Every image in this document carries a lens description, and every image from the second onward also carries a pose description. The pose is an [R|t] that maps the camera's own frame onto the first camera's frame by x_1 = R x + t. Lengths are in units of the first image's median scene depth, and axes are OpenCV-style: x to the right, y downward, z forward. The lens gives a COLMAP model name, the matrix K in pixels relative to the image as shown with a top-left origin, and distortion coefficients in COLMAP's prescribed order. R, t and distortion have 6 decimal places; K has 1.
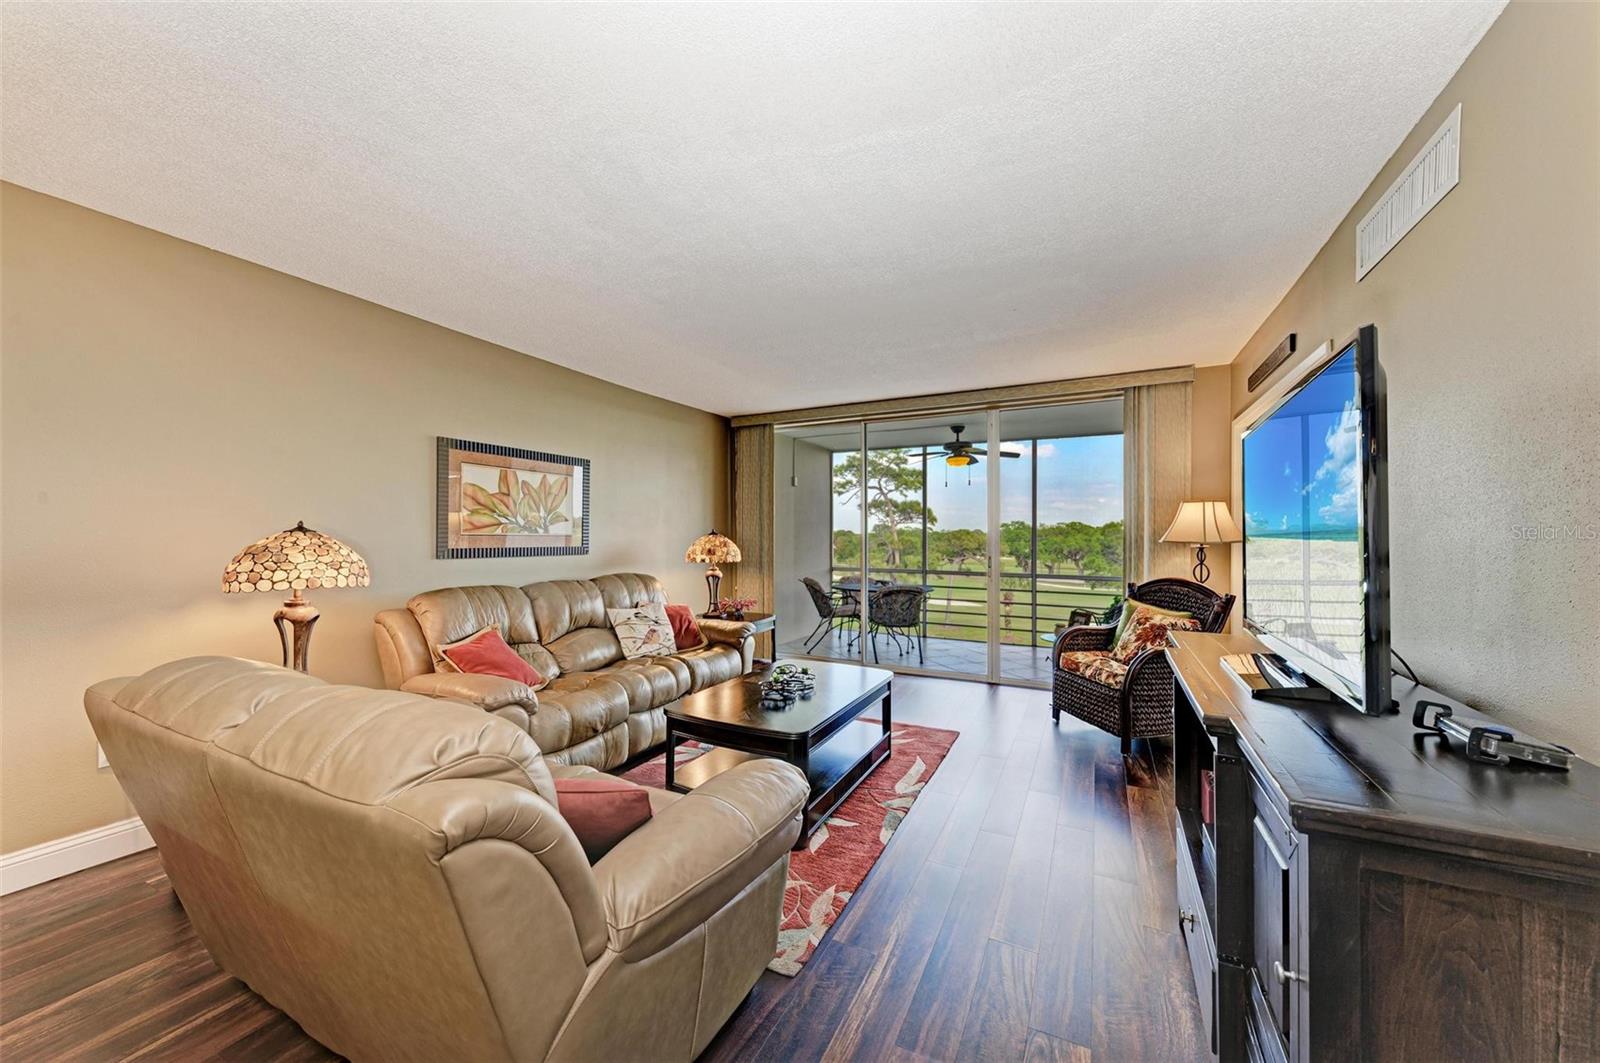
lens RADIAL K [[577.5, 0, 797.4], [0, 577.5, 535.1], [0, 0, 1]] dist [0.014666, -0.002108]
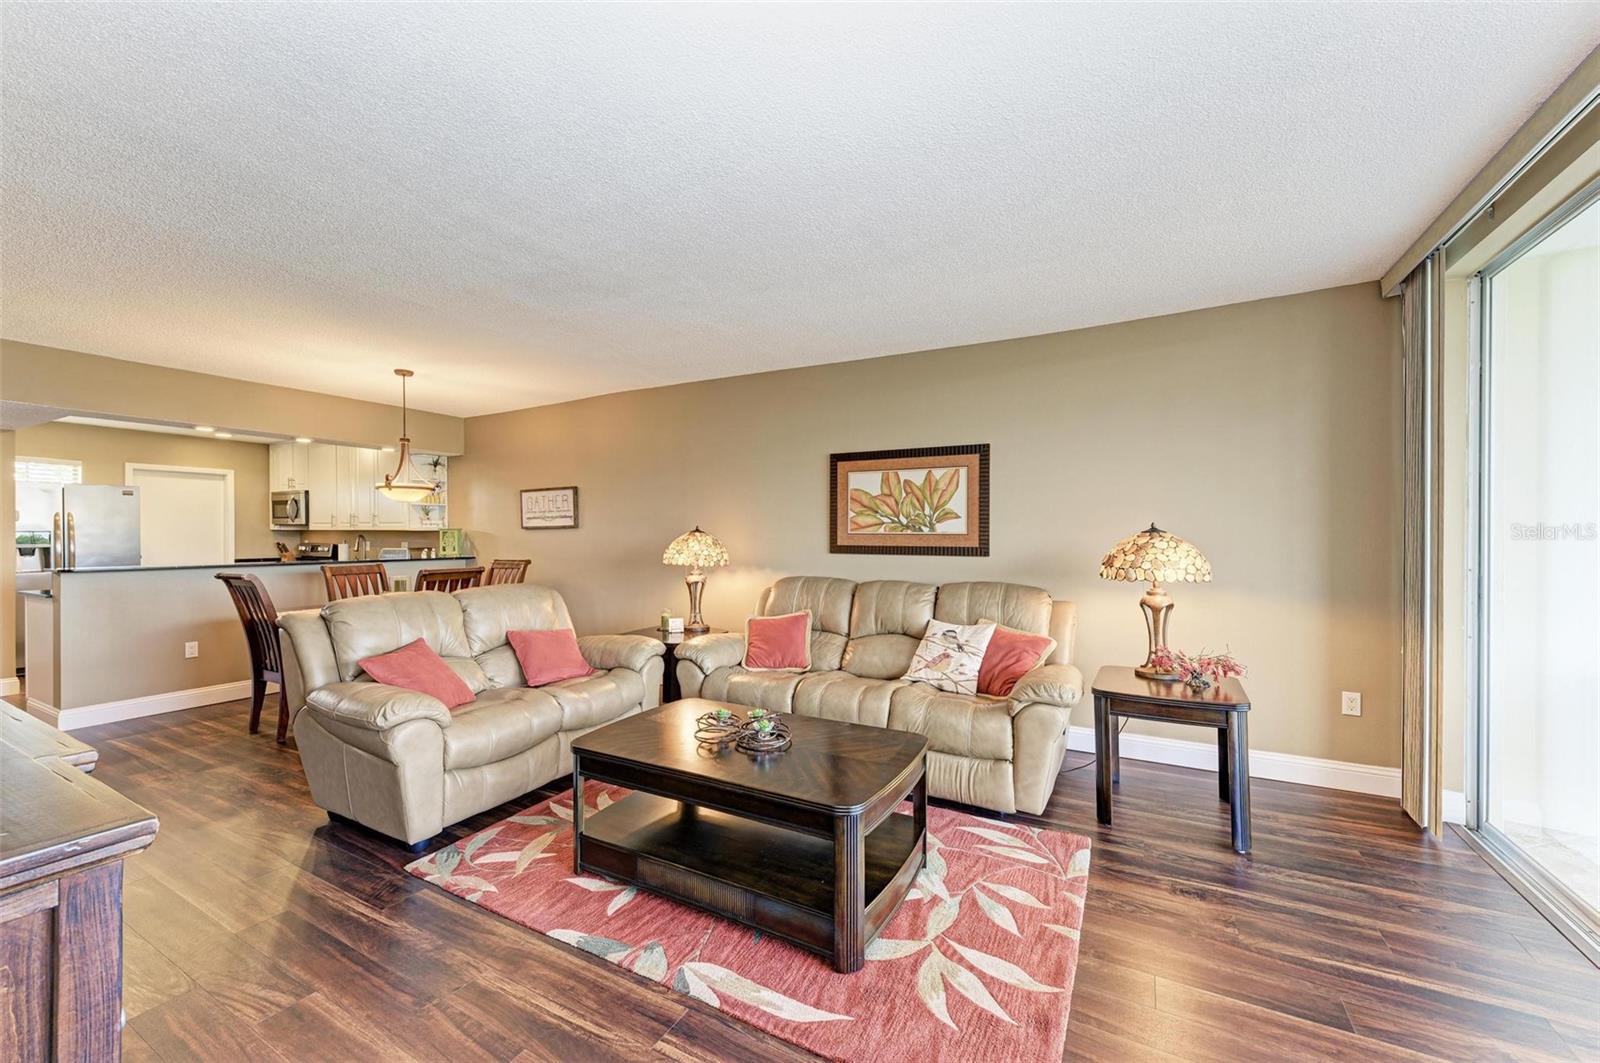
lens RADIAL K [[618.9, 0, 803.6], [0, 618.9, 537.9], [0, 0, 1]] dist [0.023662, -0.007182]
pose [[-0.020171, 0.002806, -0.999793, 0.506224], [-0.000371, 0.999996, 0.002814, 0.003277], [0.999796, 0.000428, -0.020170, 0.703536]]
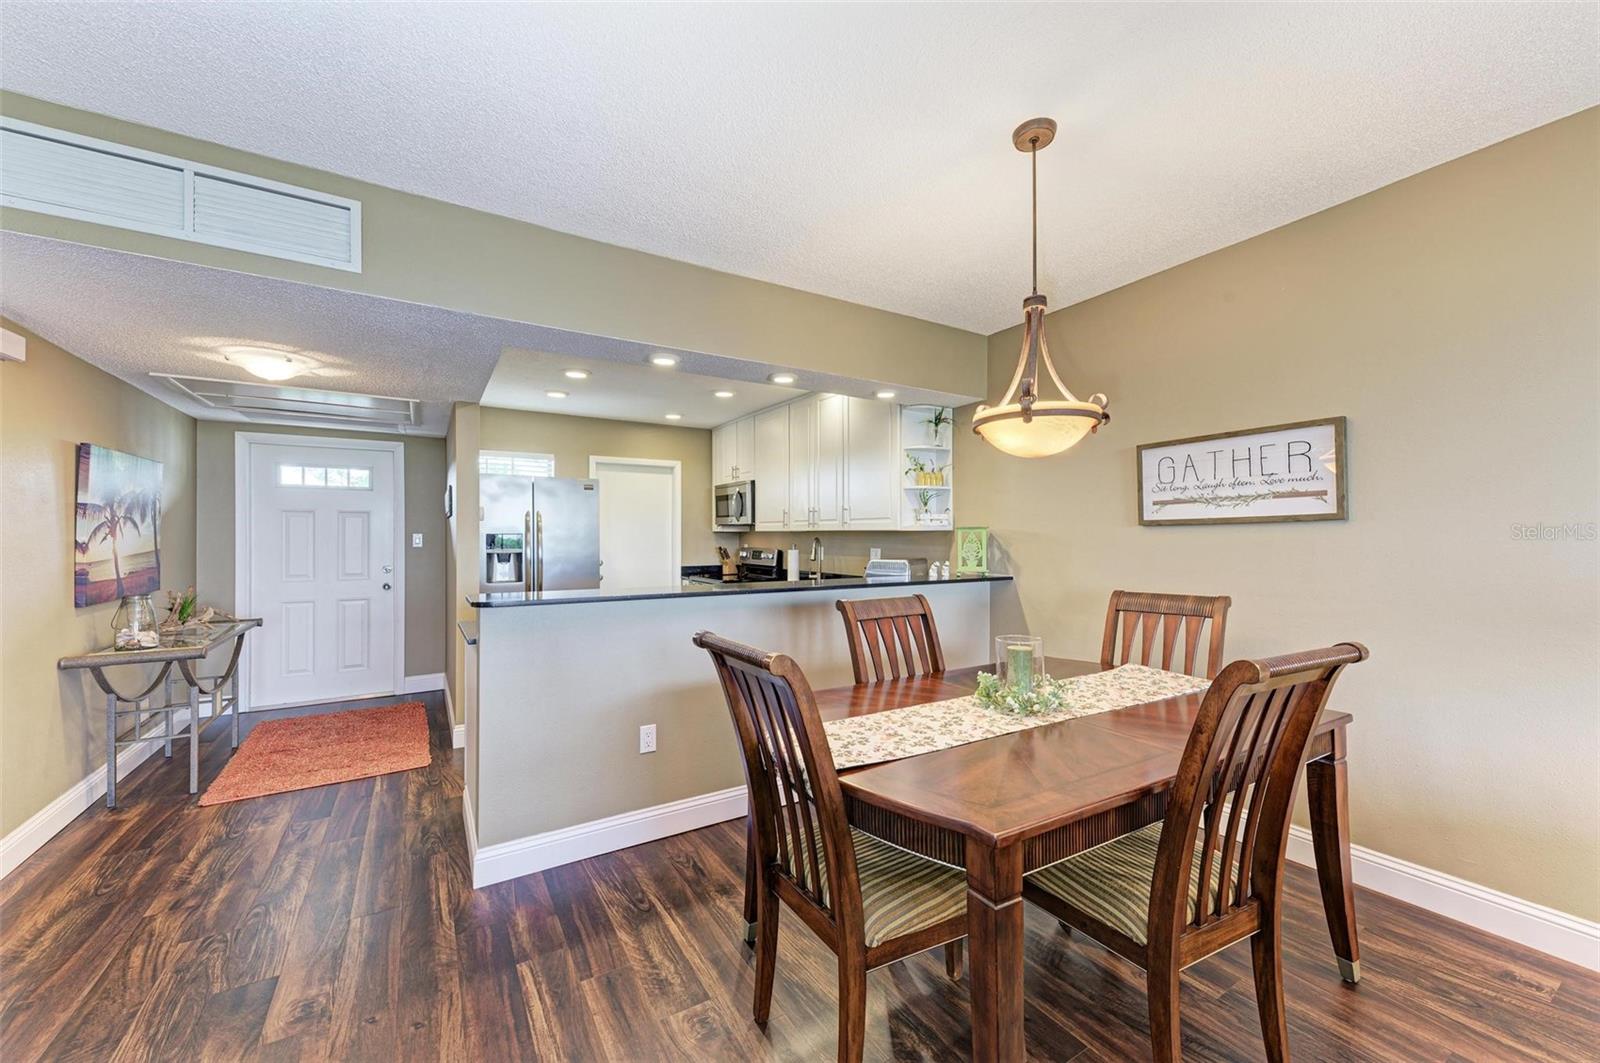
lens RADIAL K [[616.9, 0, 796.8], [0, 616.9, 534.3], [0, 0, 1]] dist [0.014647, -0.000364]
pose [[-0.518107, -0.005218, -0.855300, -0.057442], [-0.000176, 0.999982, -0.005994, 0.001427], [0.855316, -0.002956, -0.518098, 0.122595]]
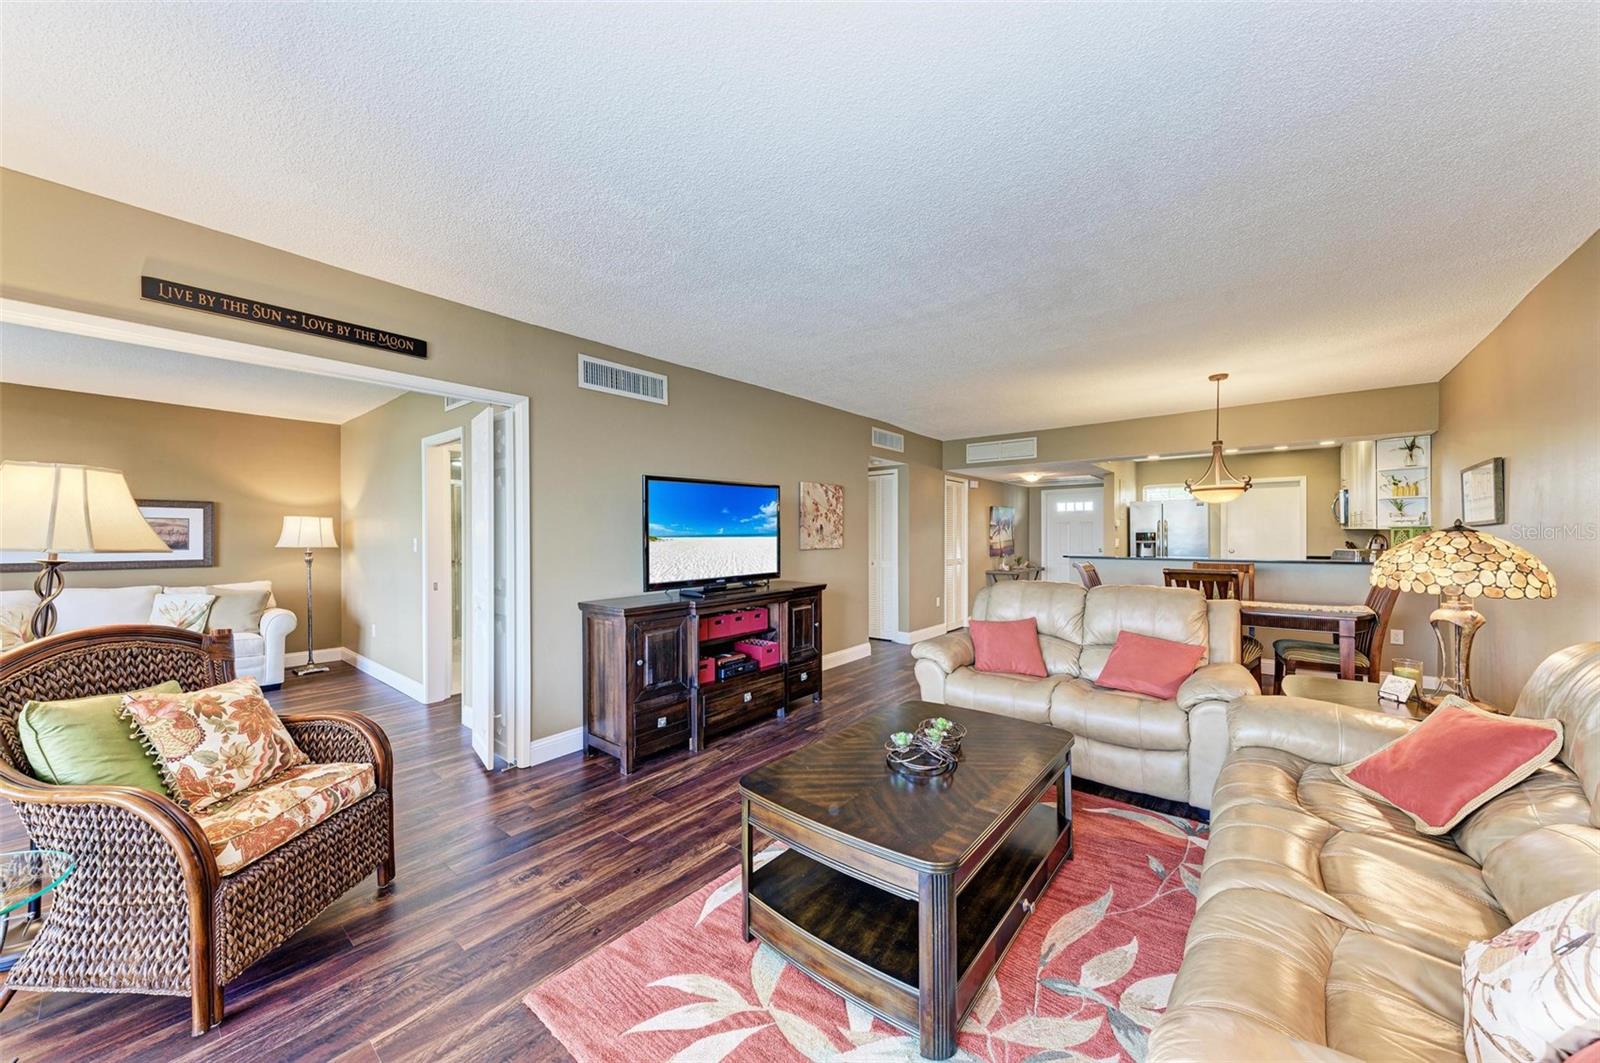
lens RADIAL K [[562.9, 0, 802.1], [0, 562.9, 538.4], [0, 0, 1]] dist [0.013056, -0.000064]
pose [[-0.977375, 0.000683, 0.211512, -0.010150], [0.002069, 0.999978, 0.006331, -0.000807], [-0.211503, 0.006625, -0.977355, 1.102205]]
